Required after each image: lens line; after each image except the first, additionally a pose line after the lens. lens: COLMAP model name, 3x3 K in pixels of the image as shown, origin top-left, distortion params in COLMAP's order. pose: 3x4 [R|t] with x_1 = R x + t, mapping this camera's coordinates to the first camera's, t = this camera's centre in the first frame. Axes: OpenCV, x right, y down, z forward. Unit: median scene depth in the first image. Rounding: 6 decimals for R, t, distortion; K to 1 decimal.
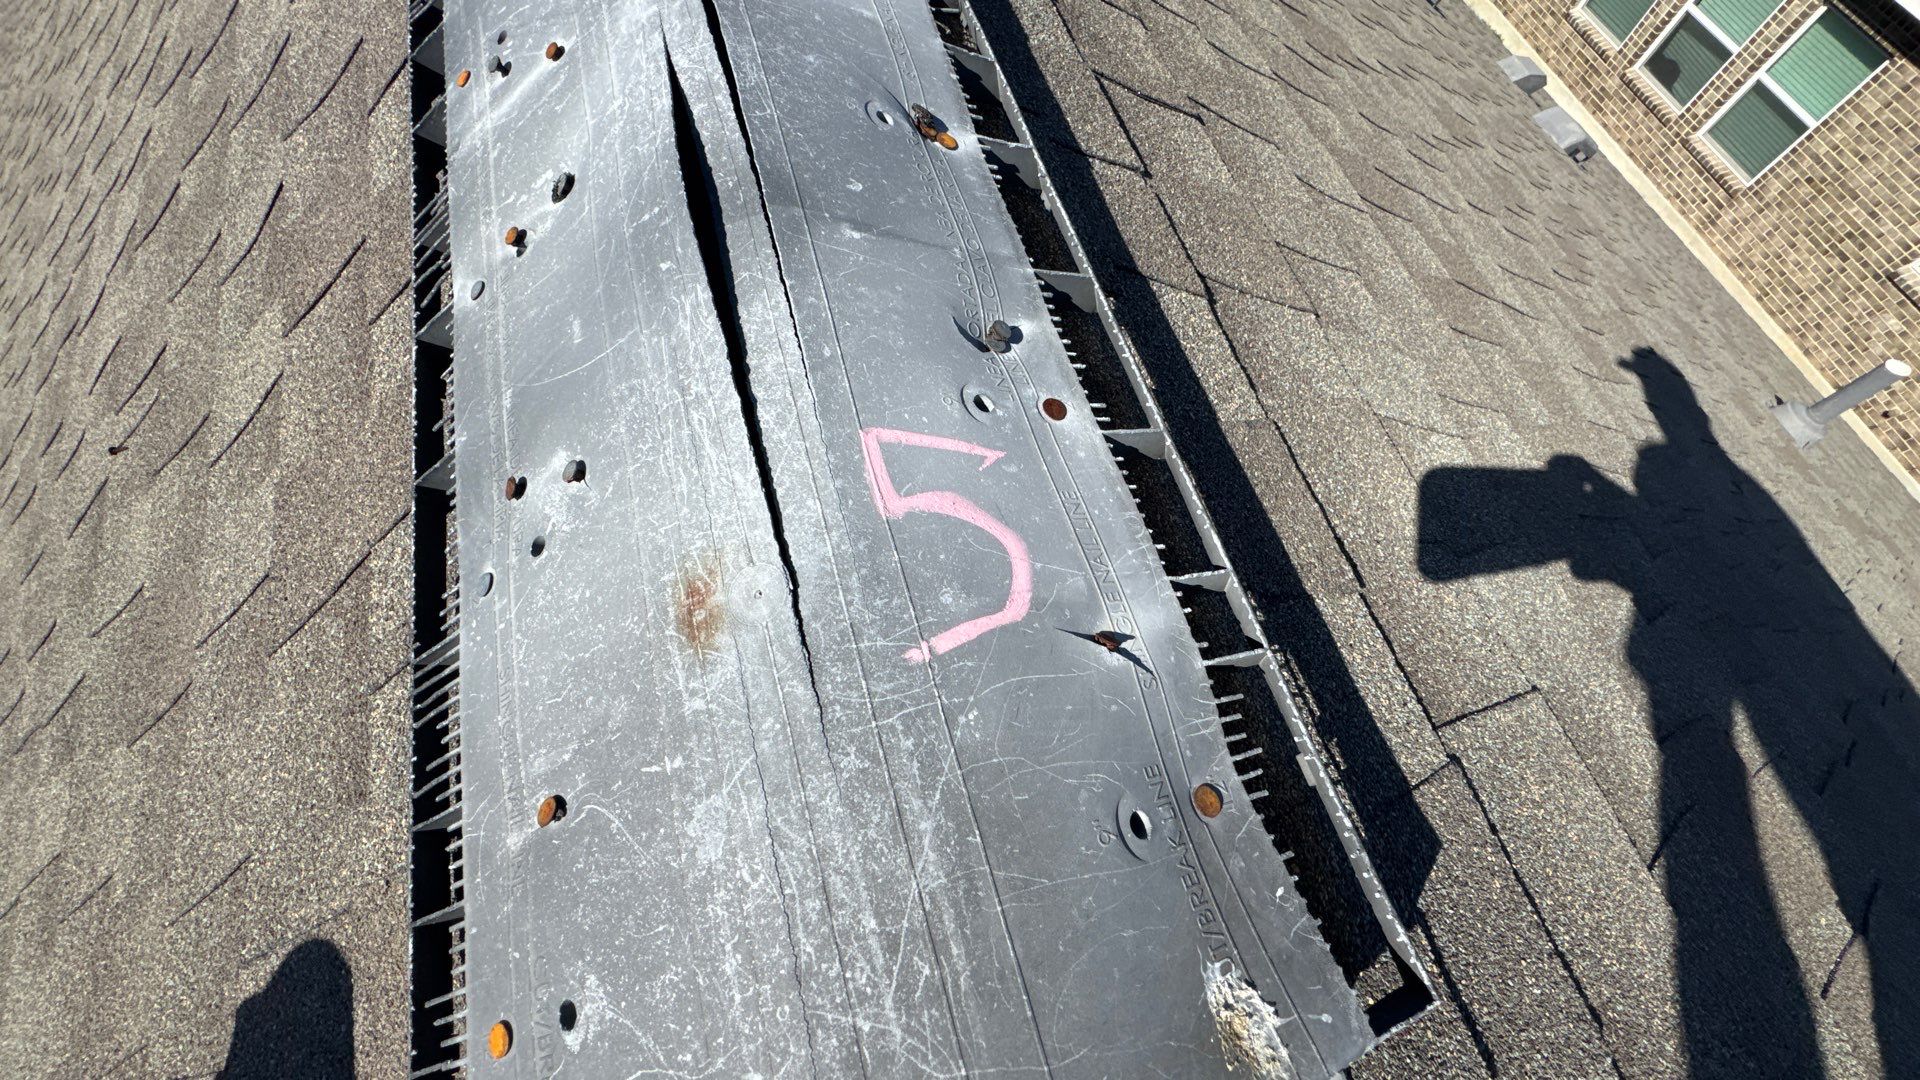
lens RADIAL K [[763.0, 0, 969.1], [0, 763.0, 537.2], [0, 0, 1]] dist [-0.004931, 0.000627]
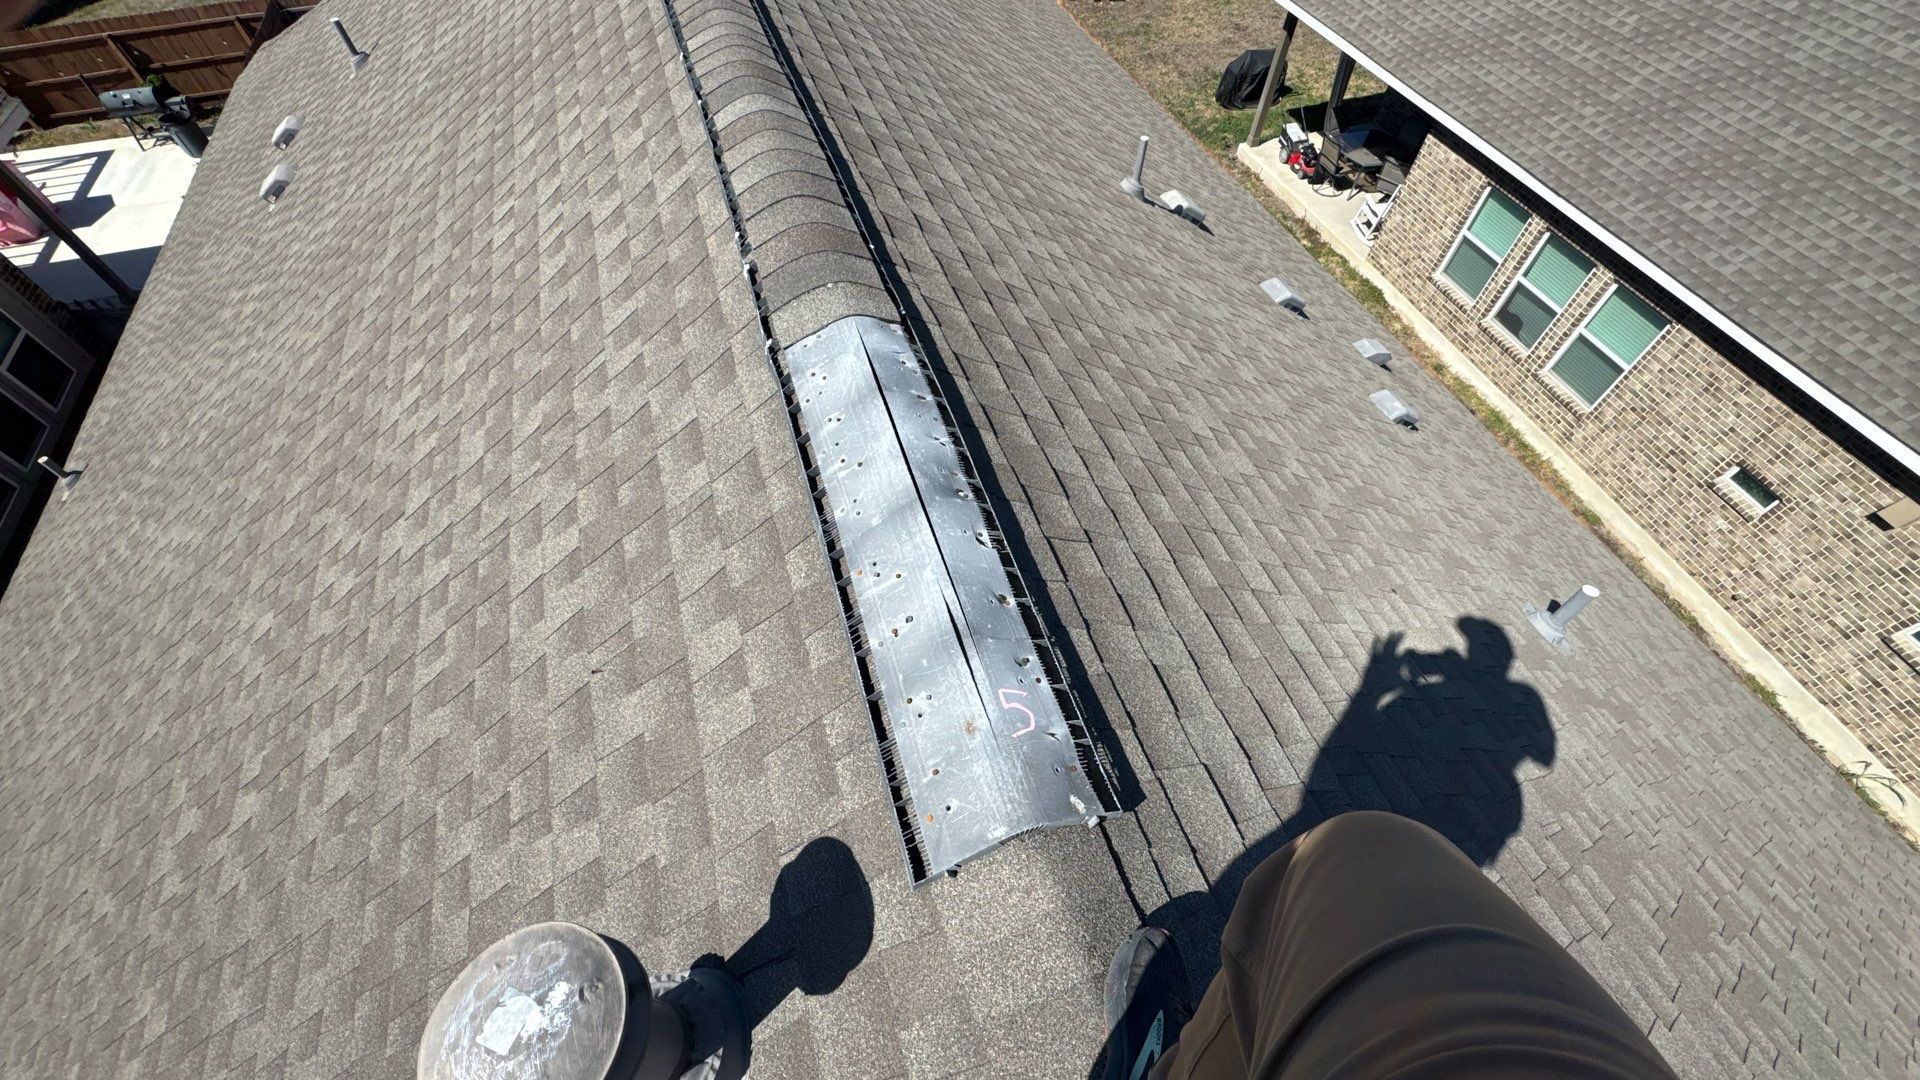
lens RADIAL K [[763.0, 0, 969.1], [0, 763.0, 537.2], [0, 0, 1]] dist [-0.004931, 0.000627]
pose [[0.999392, 0.001452, 0.034841, -0.016476], [0.006294, 0.975210, -0.221190, -0.000513], [-0.034299, 0.221275, 0.974608, -0.128758]]
